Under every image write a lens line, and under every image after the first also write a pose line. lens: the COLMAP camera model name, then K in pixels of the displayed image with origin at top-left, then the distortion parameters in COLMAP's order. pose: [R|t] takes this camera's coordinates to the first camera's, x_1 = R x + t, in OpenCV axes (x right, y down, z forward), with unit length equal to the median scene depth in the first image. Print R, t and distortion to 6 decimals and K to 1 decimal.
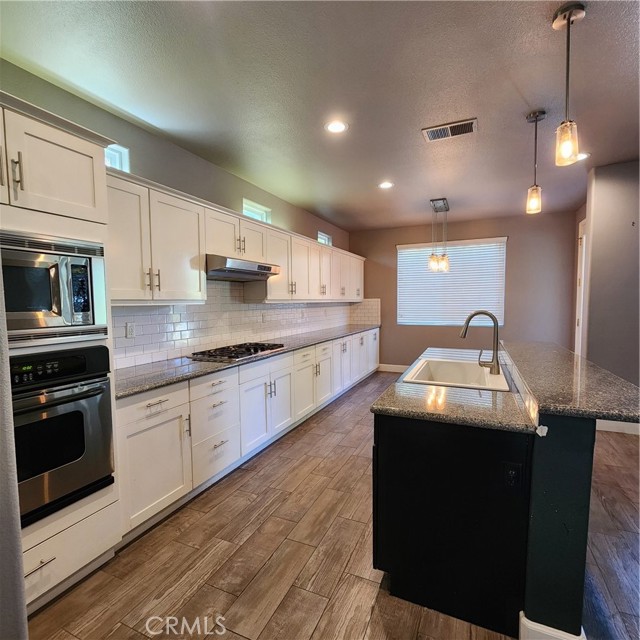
lens RADIAL K [[352.1, 0, 320.8], [0, 352.1, 326.1], [0, 0, 1]] dist [0.006586, -0.001495]
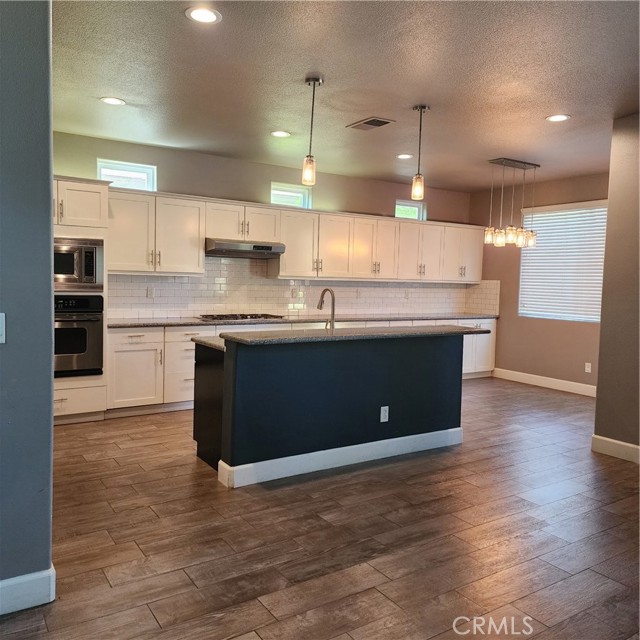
lens RADIAL K [[569.4, 0, 317.4], [0, 569.4, 318.8], [0, 0, 1]] dist [0.095941, -0.052363]
pose [[0.842710, 0.070059, -0.533789, 1.101617], [-0.072907, 0.997214, 0.015782, 0.026925], [0.533408, 0.025618, 0.845470, -0.522474]]
